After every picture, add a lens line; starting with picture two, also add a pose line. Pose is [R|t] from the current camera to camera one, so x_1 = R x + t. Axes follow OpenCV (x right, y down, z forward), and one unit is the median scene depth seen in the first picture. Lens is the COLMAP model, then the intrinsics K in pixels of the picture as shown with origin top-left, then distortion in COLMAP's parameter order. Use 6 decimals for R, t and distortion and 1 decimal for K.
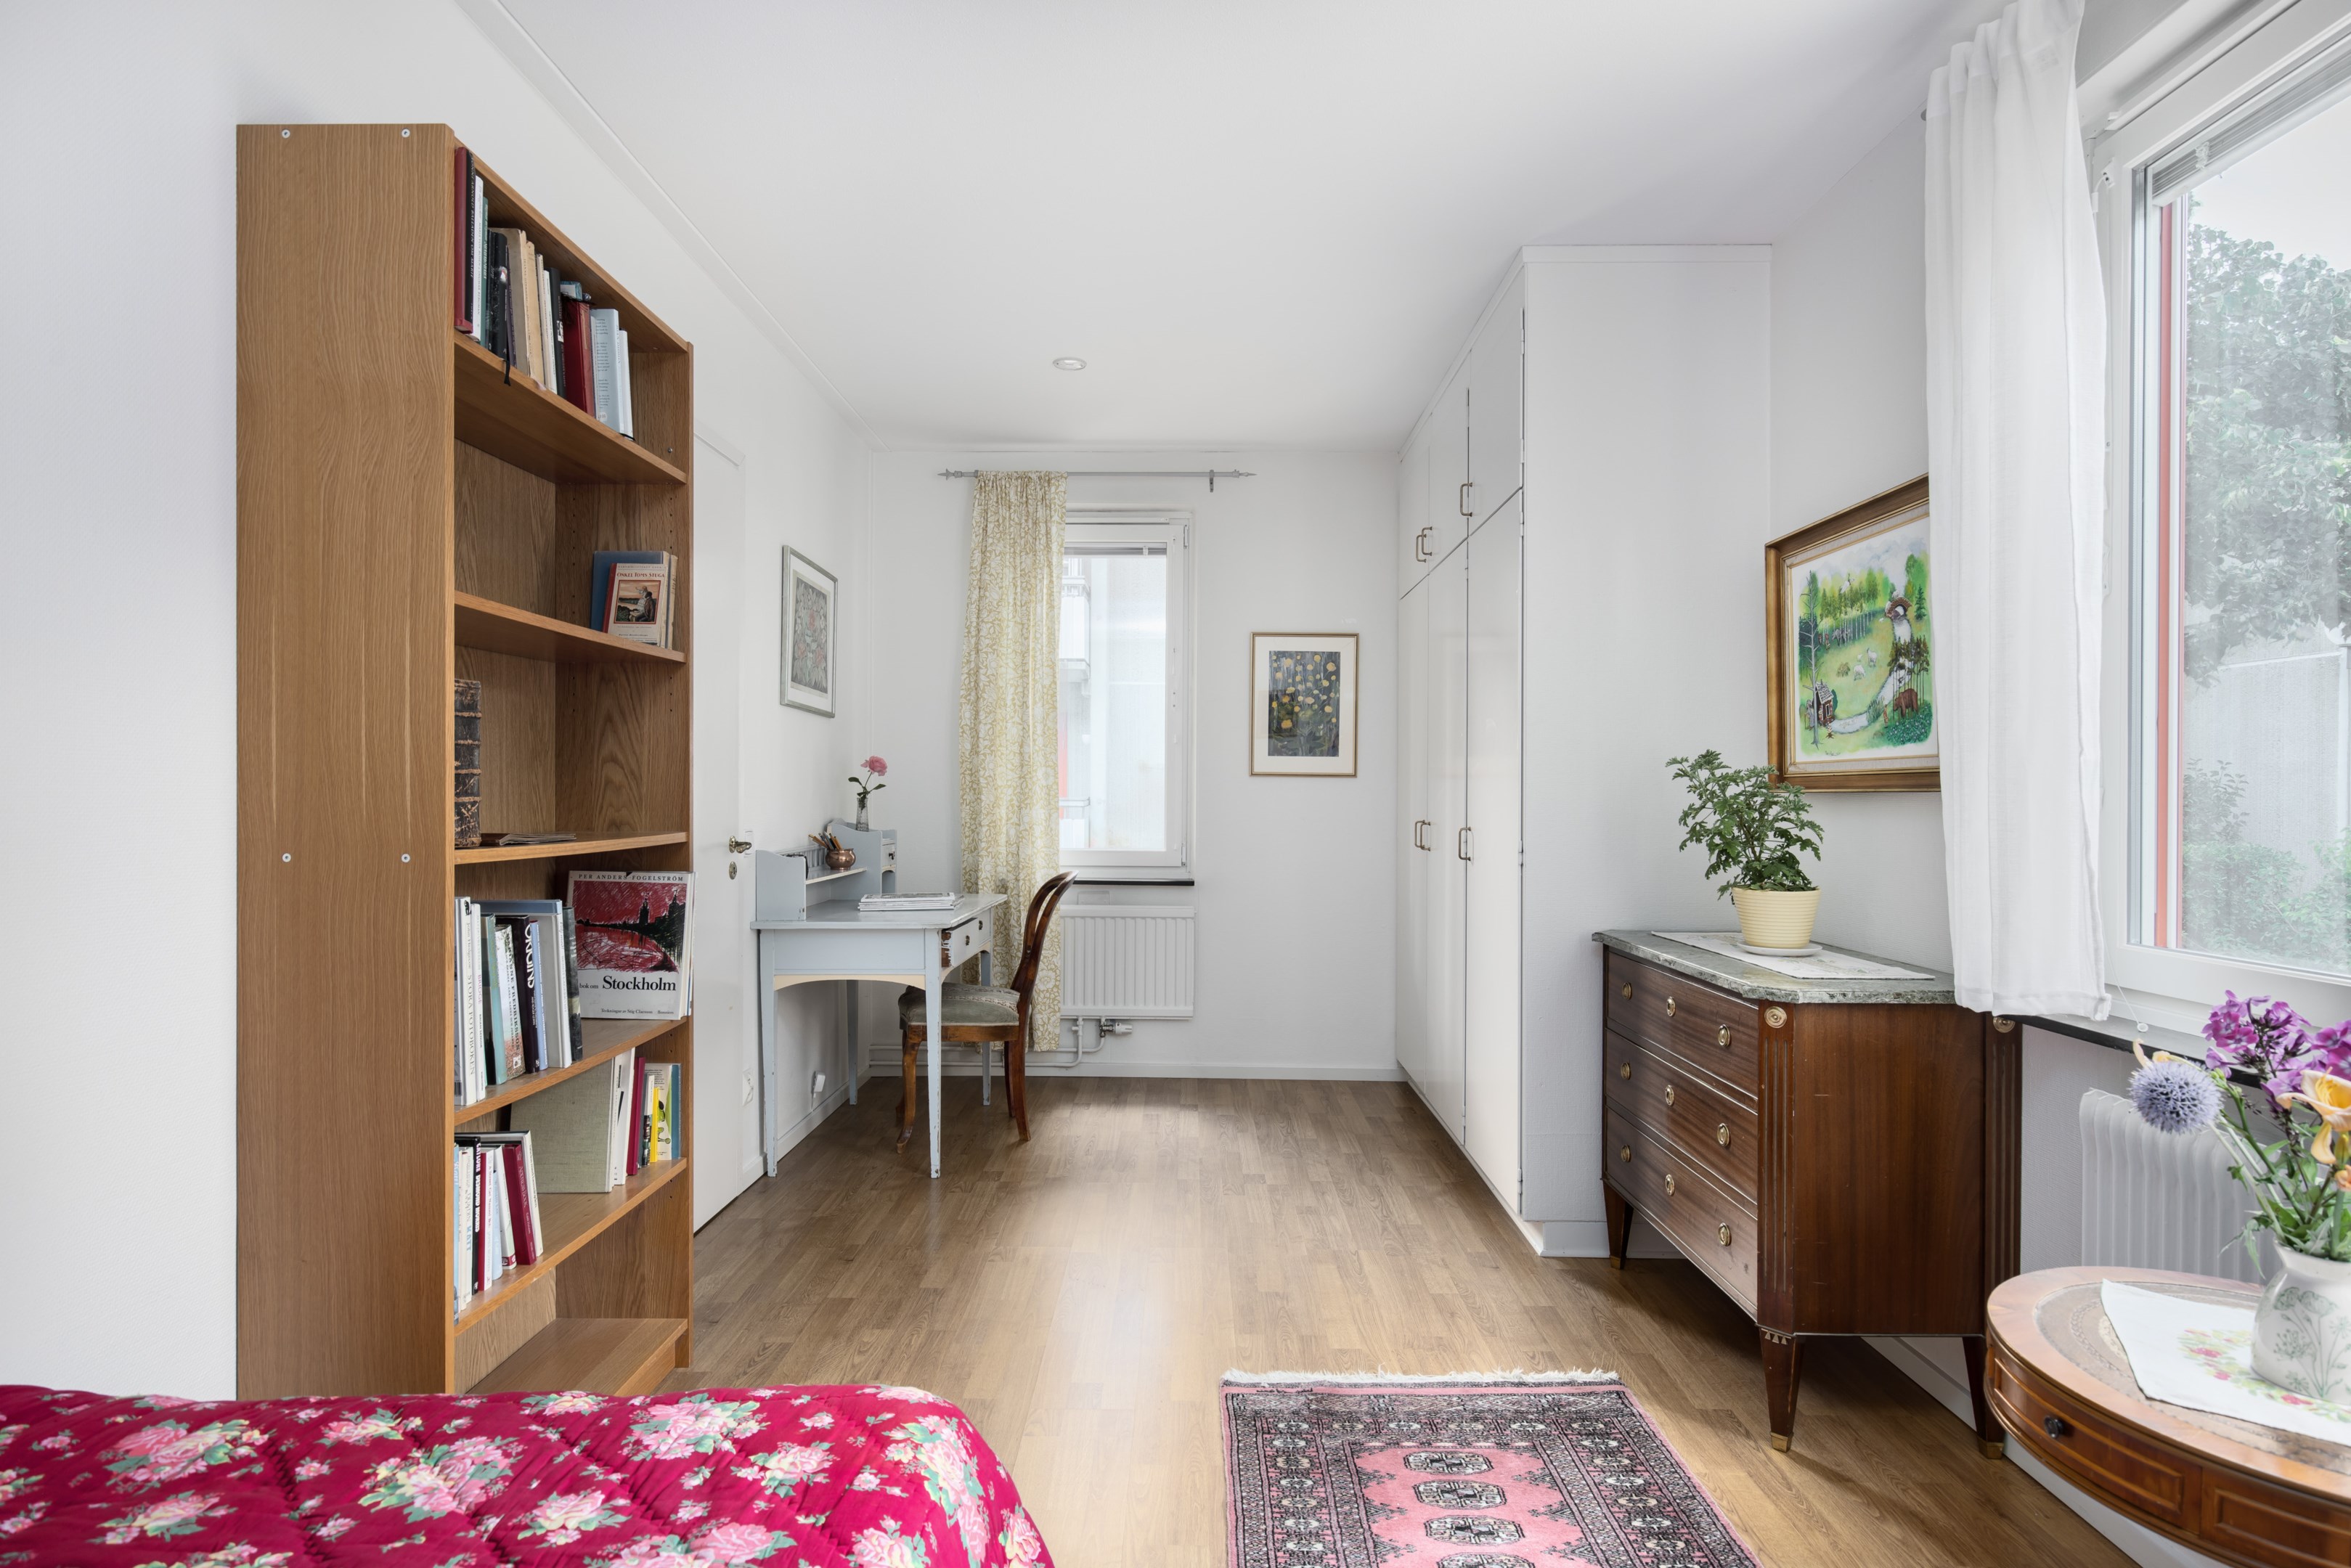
lens RADIAL K [[1219.1, 0, 1173.7], [0, 1219.1, 793.3], [0, 0, 1]] dist [0.000433, -0.001048]
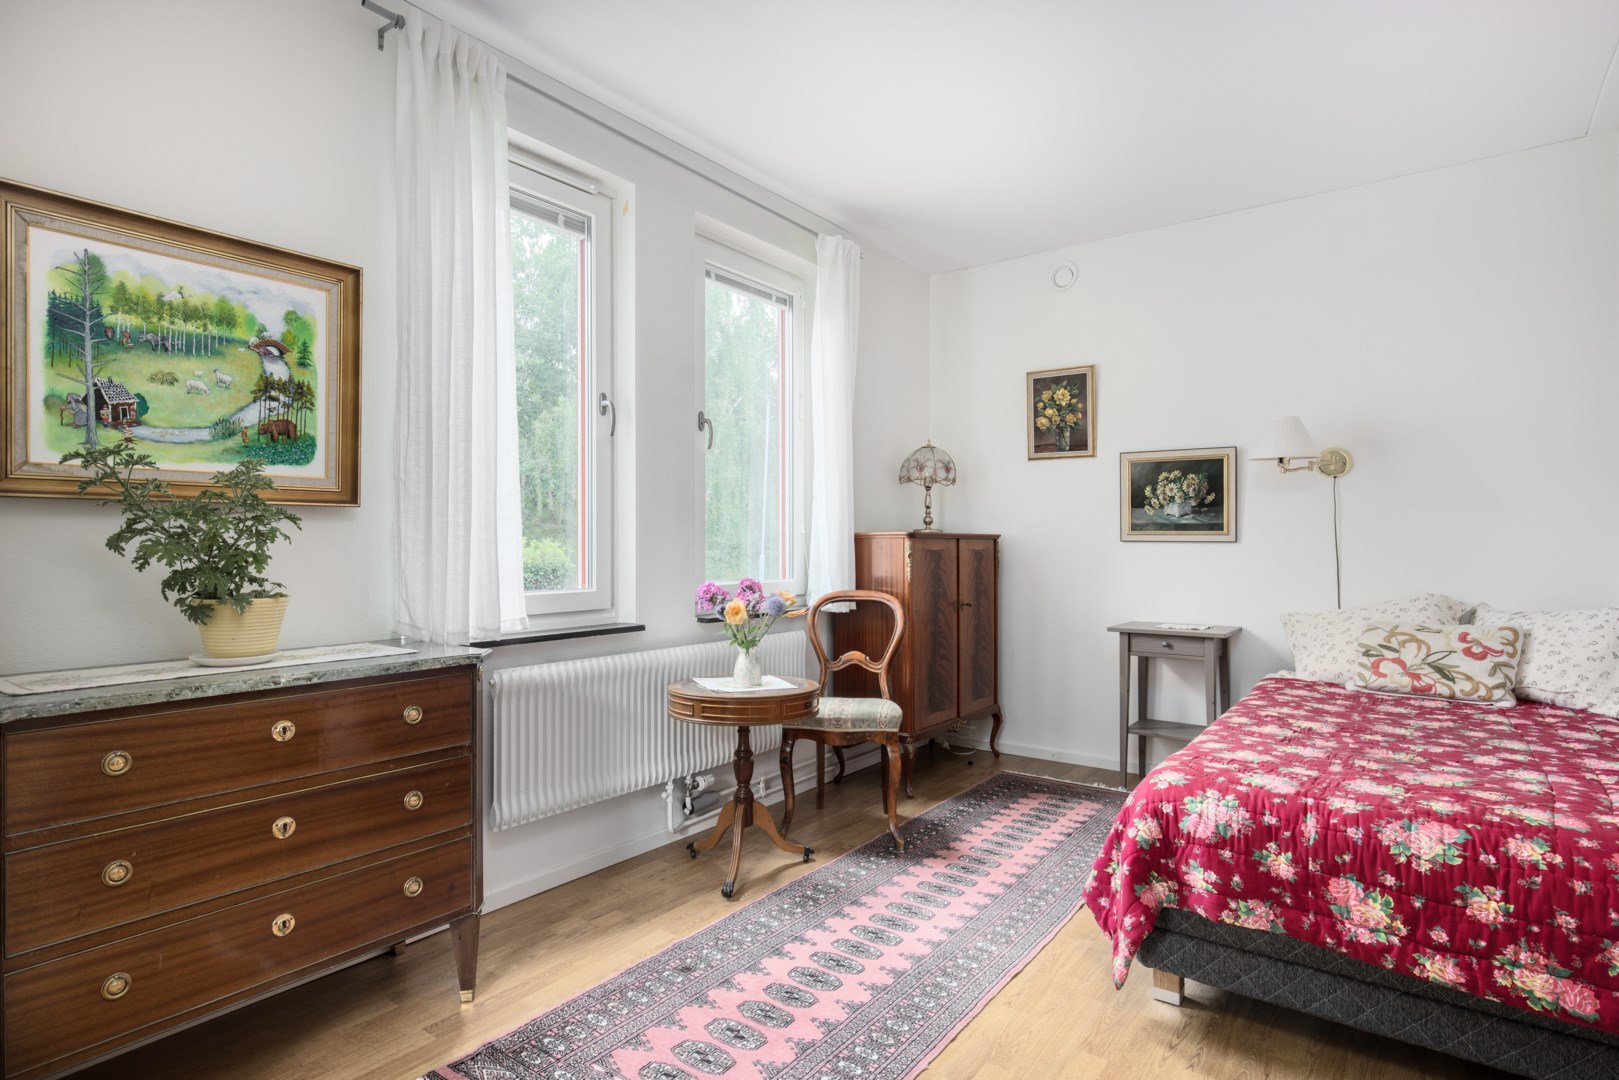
lens RADIAL K [[875.8, 0, 807.6], [0, 875.8, 538.3], [0, 0, 1]] dist [0.001655, -0.000817]
pose [[-0.815447, -0.001188, 0.578831, -0.316274], [-0.001676, 0.999999, -0.000308, 0.030737], [-0.578829, -0.001221, -0.815448, 1.397657]]
